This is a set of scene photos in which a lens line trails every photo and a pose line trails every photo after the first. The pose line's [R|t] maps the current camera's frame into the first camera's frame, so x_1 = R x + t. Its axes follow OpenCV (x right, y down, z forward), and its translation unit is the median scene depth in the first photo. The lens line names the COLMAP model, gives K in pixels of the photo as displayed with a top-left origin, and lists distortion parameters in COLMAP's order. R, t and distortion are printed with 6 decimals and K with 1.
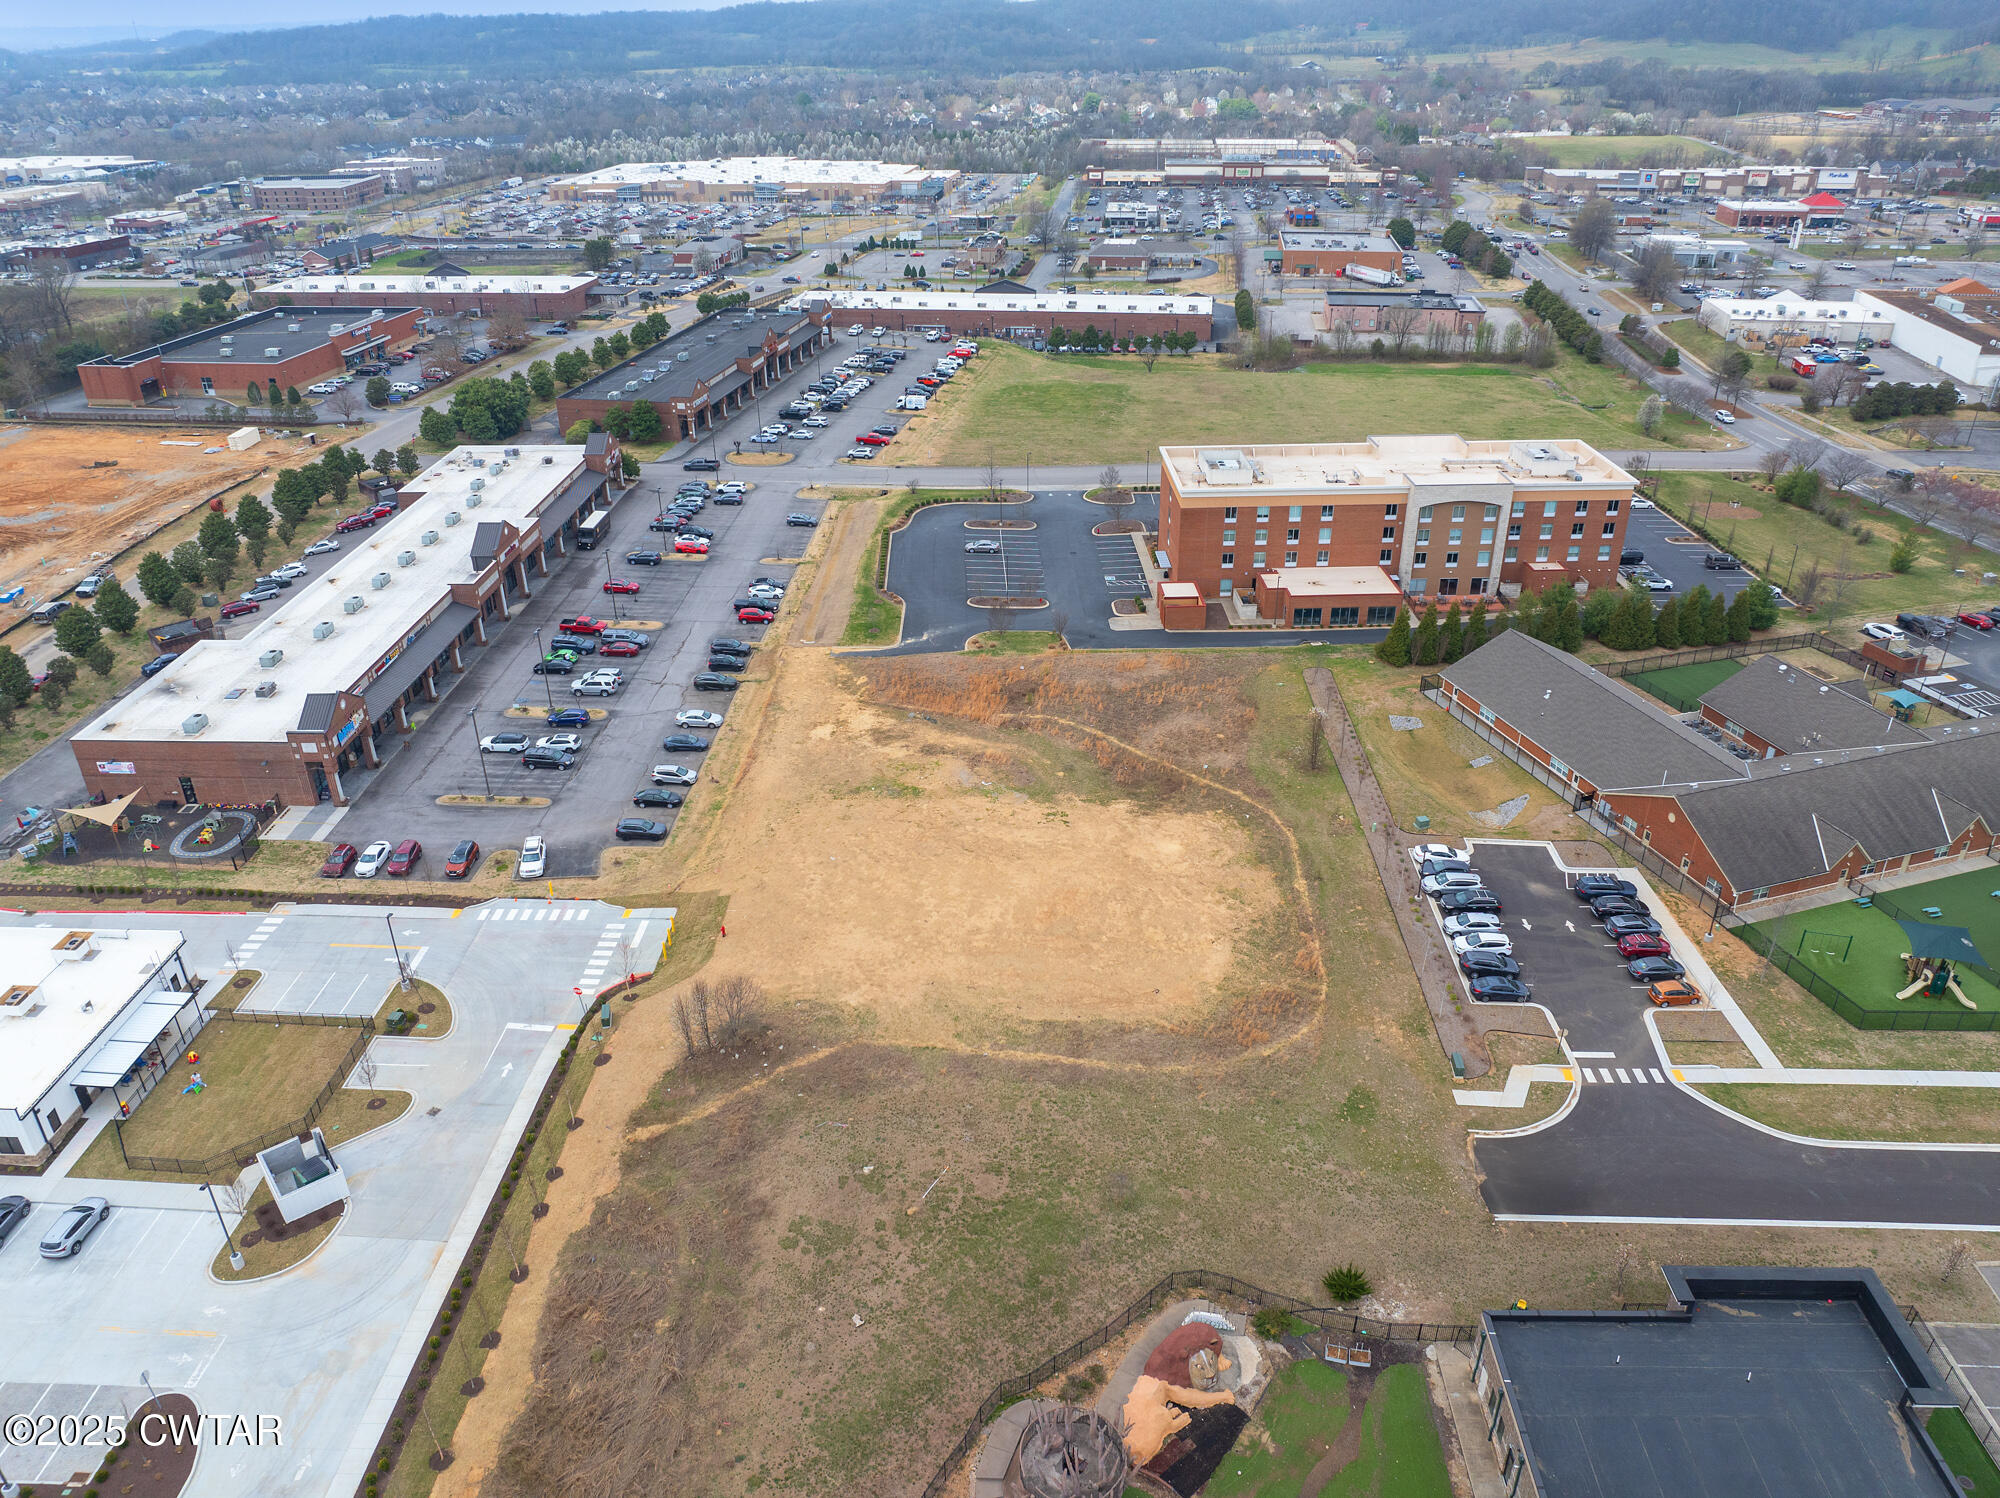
lens RADIAL K [[1412.6, 0, 998.2], [0, 1412.6, 727.1], [0, 0, 1]] dist [-0.033689, -0.002649]
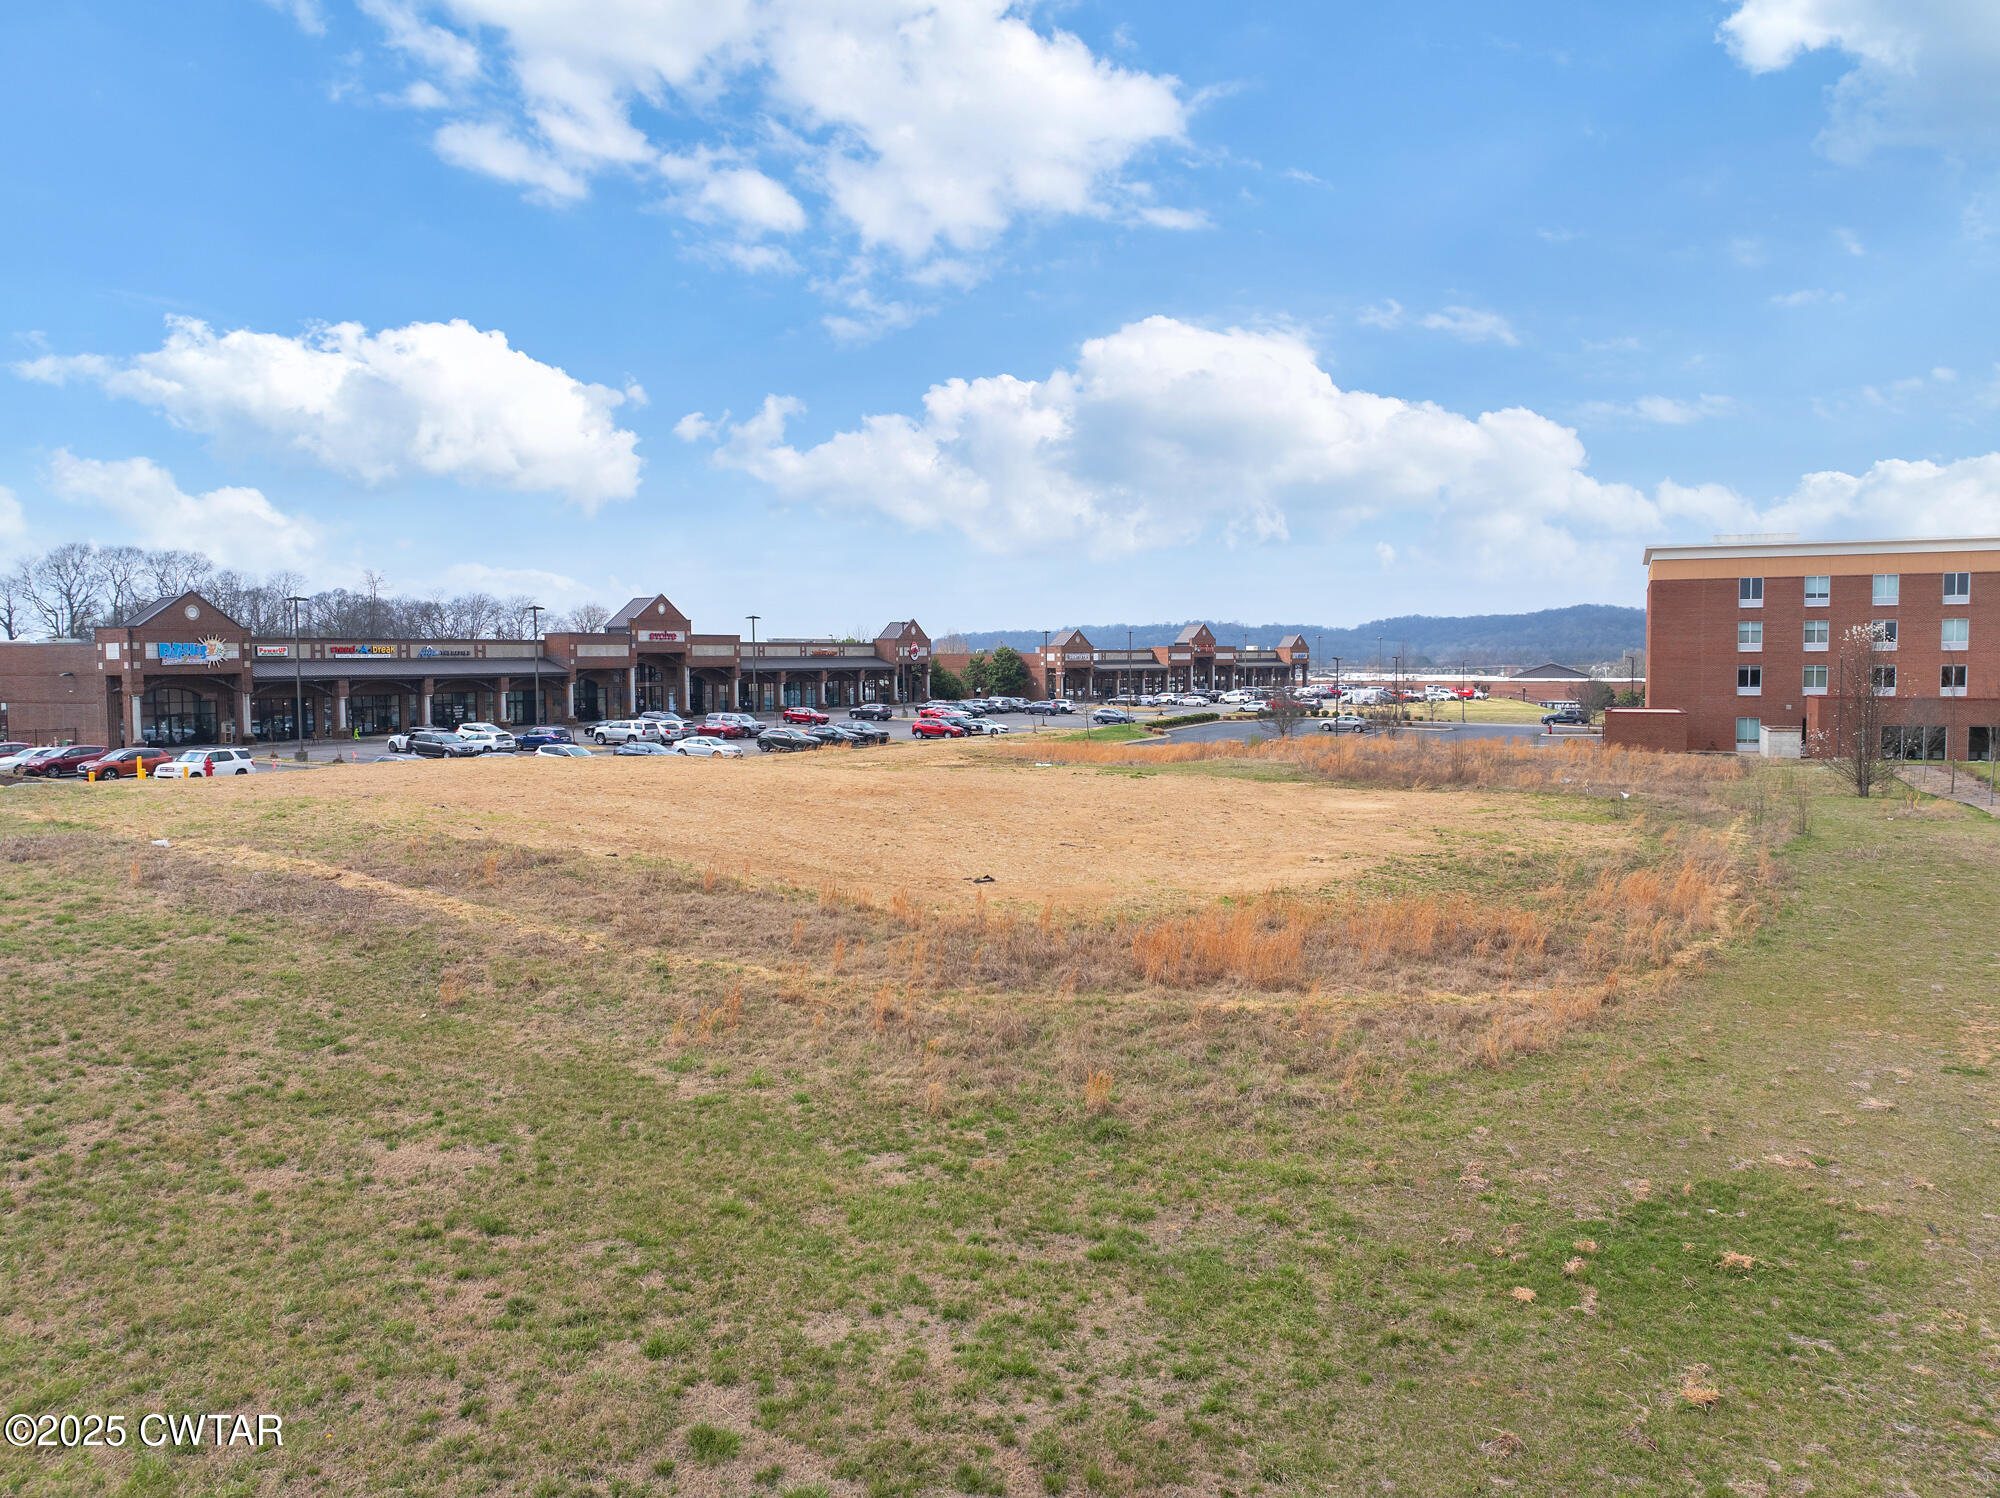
lens RADIAL K [[1409.0, 0, 1000.9], [0, 1409.0, 716.1], [0, 0, 1]] dist [-0.030991, -0.004303]
pose [[0.903419, 0.023032, -0.428140, 0.154273], [-0.199226, 0.906762, -0.371608, 0.174881], [0.379662, 0.421014, 0.823774, 0.529215]]
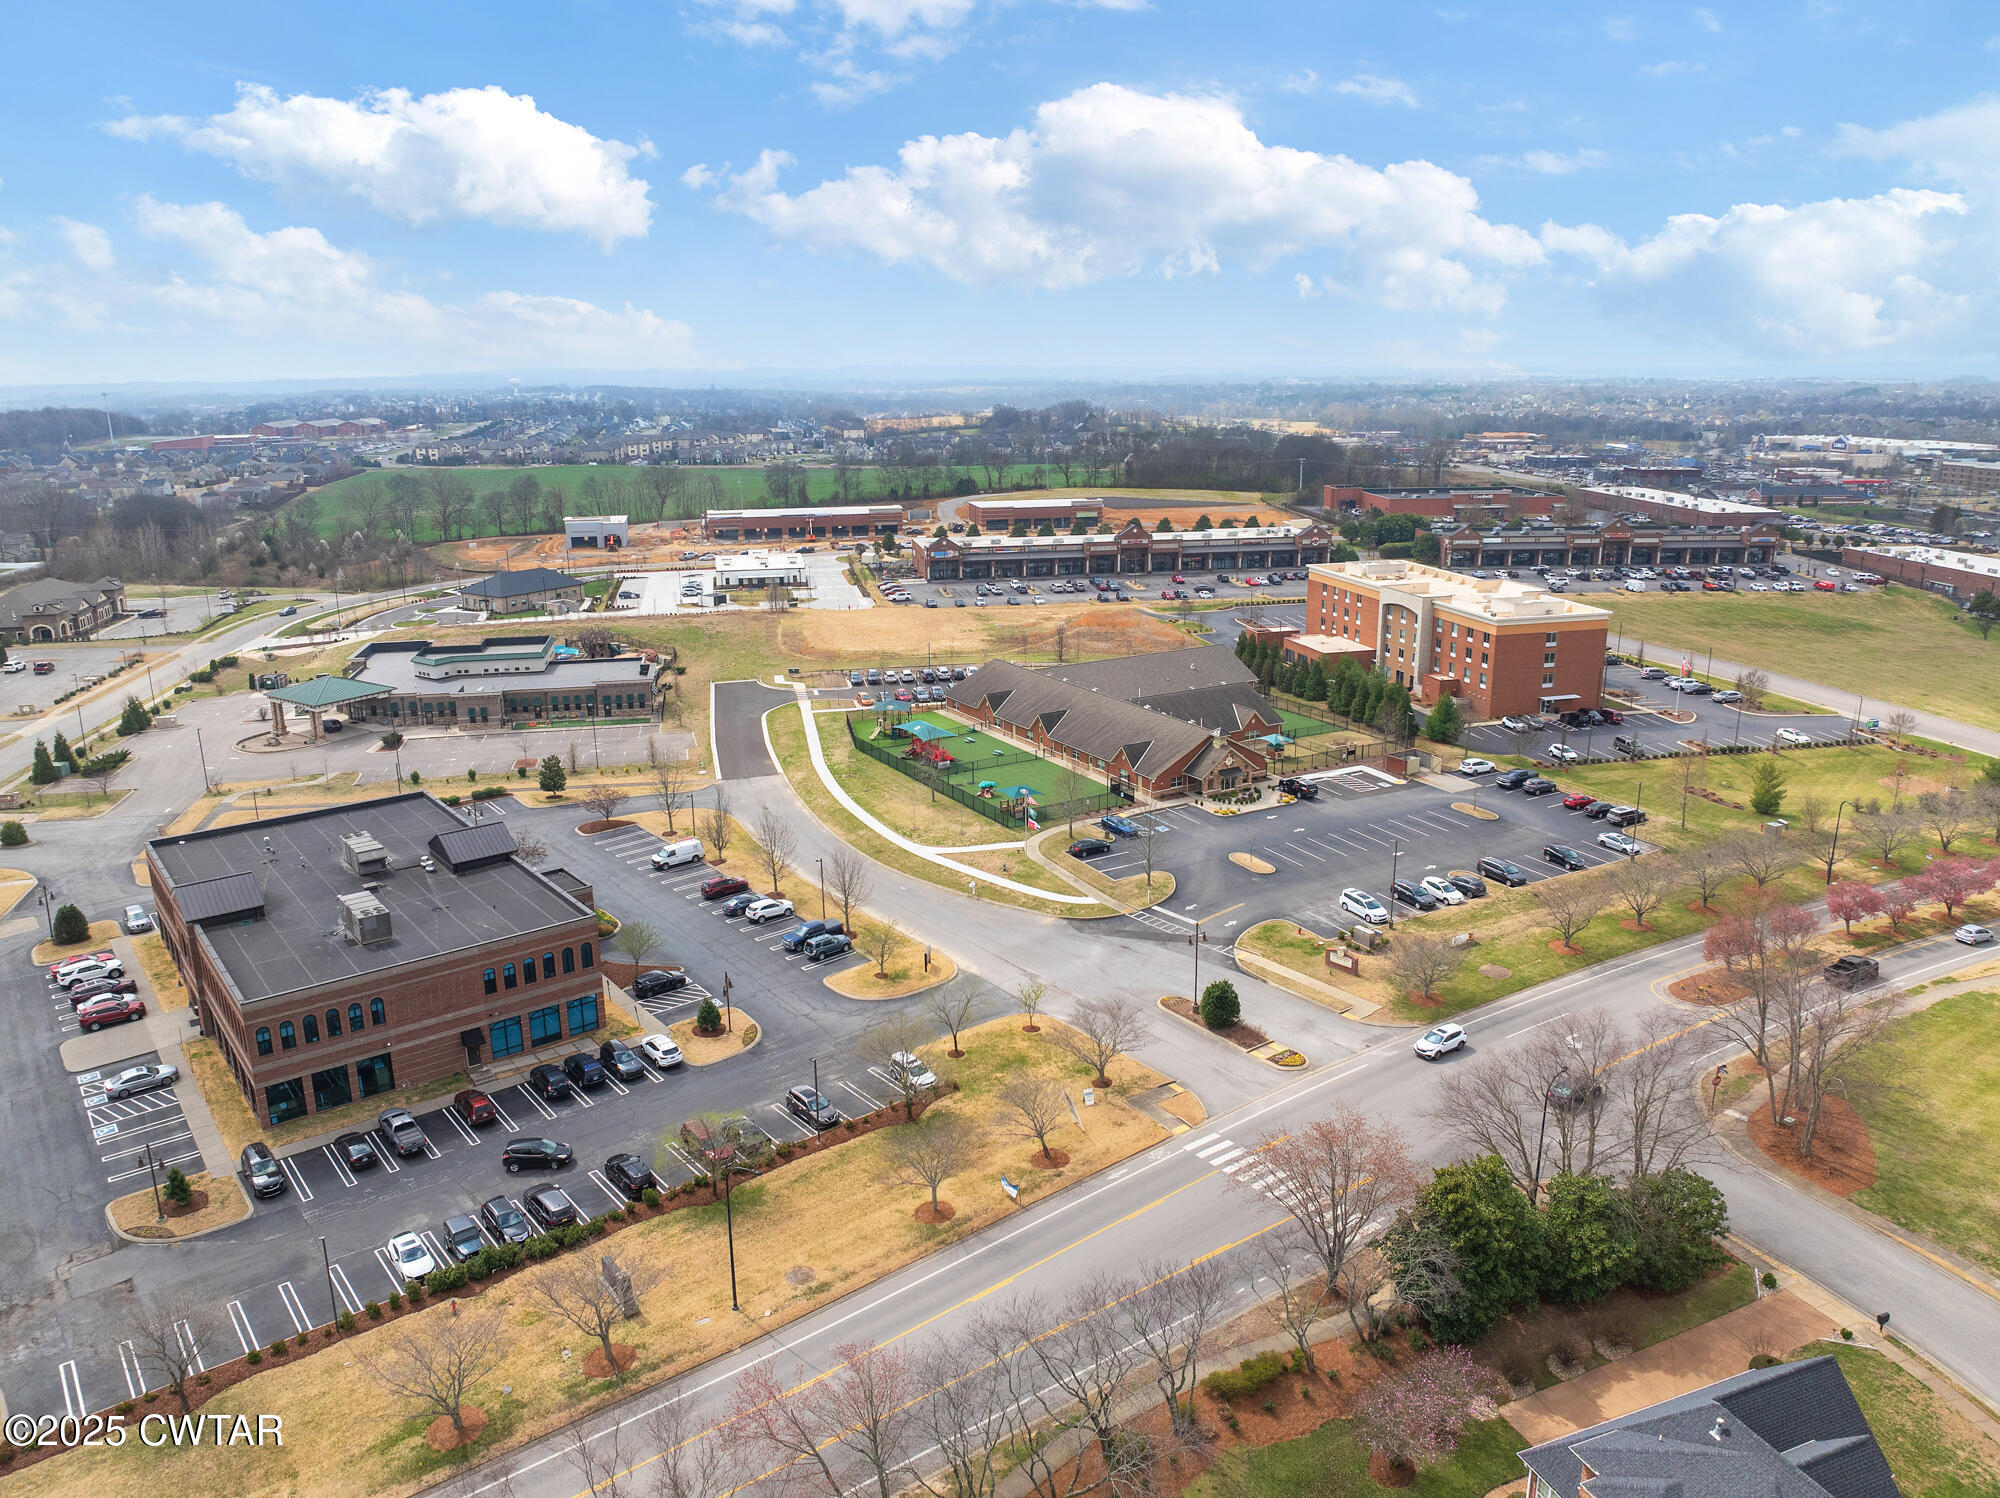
lens RADIAL K [[1399.2, 0, 1000.0], [0, 1399.2, 749.0], [0, 0, 1]] dist [-0.027252, -0.005922]
pose [[0.231291, 0.267345, -0.935431, 1.630399], [-0.439633, 0.886454, 0.144645, -0.078903], [0.867887, 0.377791, 0.322563, 0.383236]]
